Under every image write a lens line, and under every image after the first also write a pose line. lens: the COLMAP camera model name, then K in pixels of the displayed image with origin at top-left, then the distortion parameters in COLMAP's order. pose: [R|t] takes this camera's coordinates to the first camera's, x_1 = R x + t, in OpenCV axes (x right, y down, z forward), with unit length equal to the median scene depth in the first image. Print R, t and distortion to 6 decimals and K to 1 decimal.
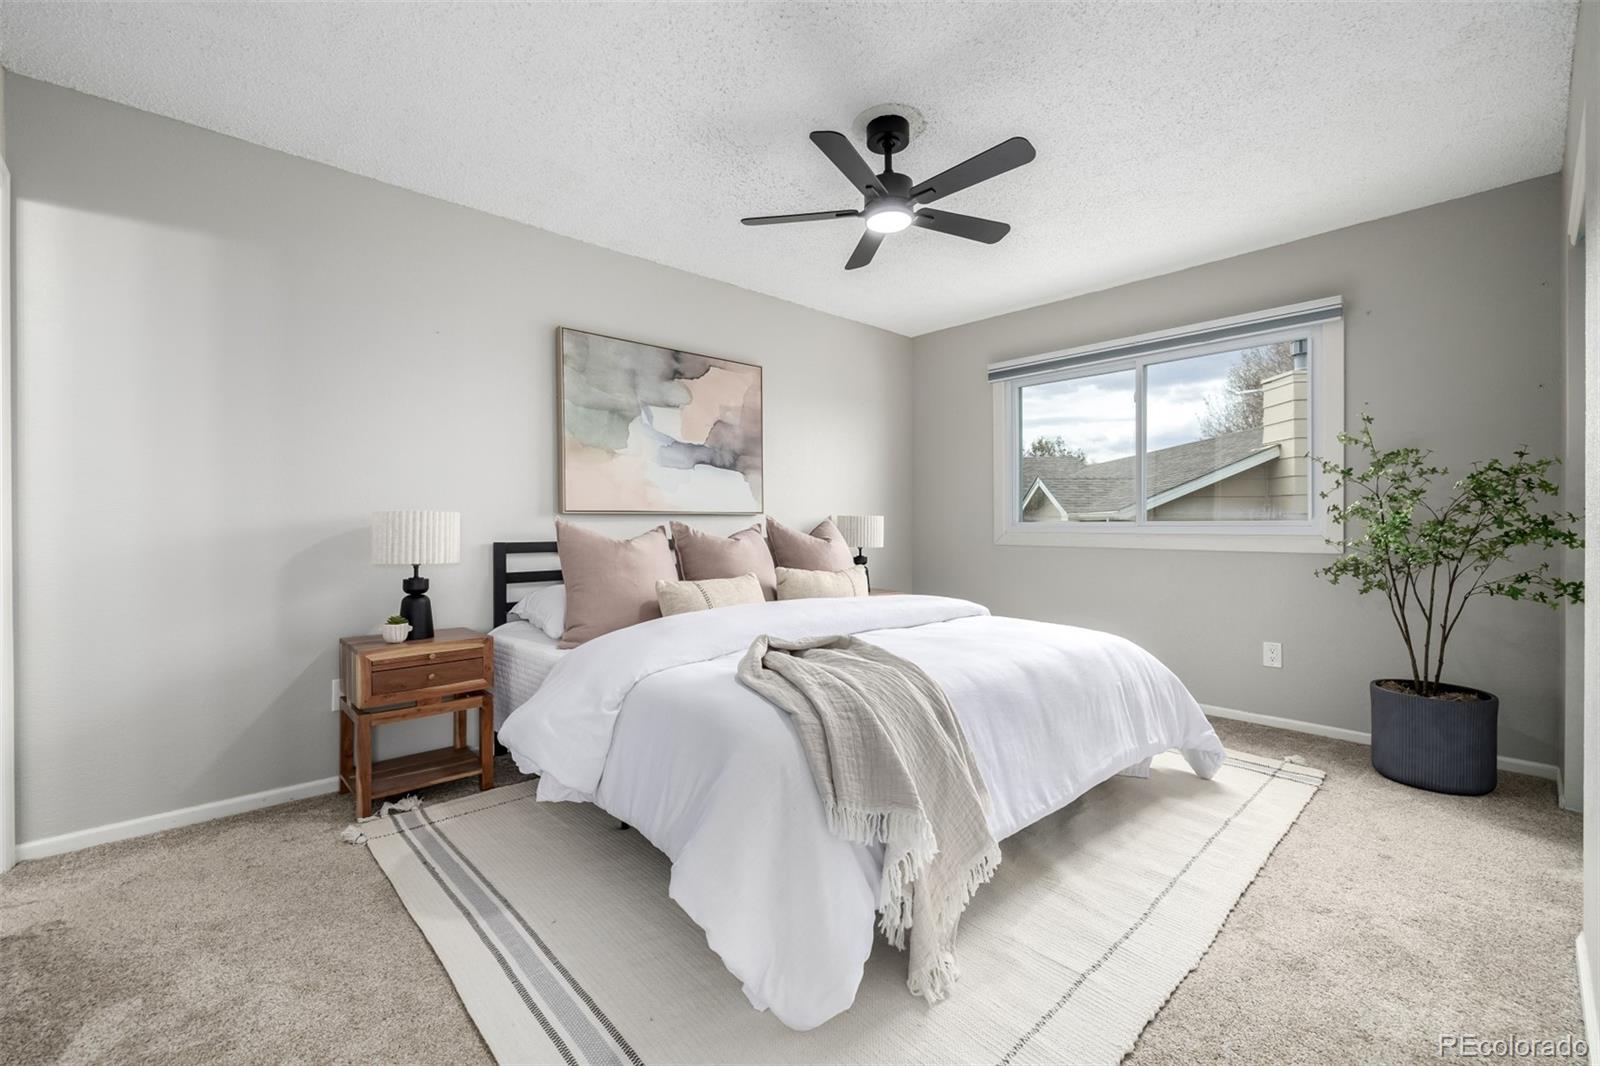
lens RADIAL K [[671.3, 0, 806.6], [0, 671.3, 528.4], [0, 0, 1]] dist [0.002126, -0.000175]
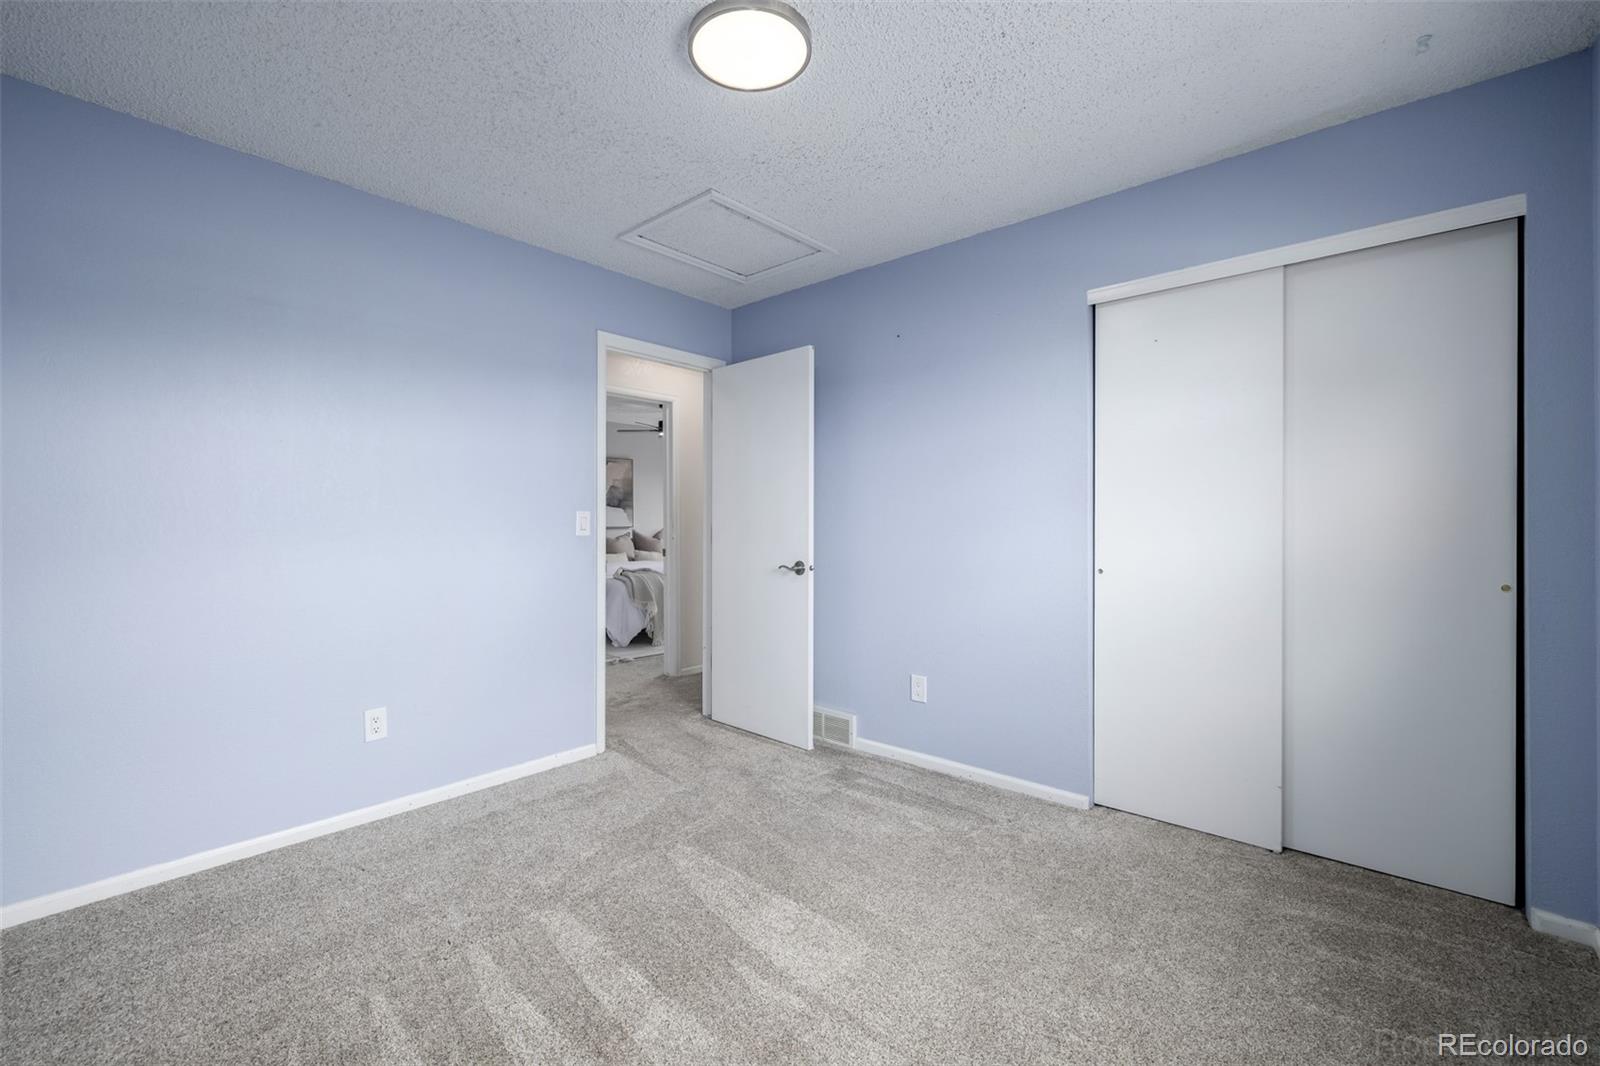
lens RADIAL K [[671.3, 0, 789.3], [0, 671.3, 533.1], [0, 0, 1]] dist [0.002126, -0.000175]
pose [[0.994576, -0.005427, 0.103868, 0.238718], [0.004885, 0.999973, 0.005475, -0.013809], [-0.103895, -0.004938, 0.994576, -1.371338]]
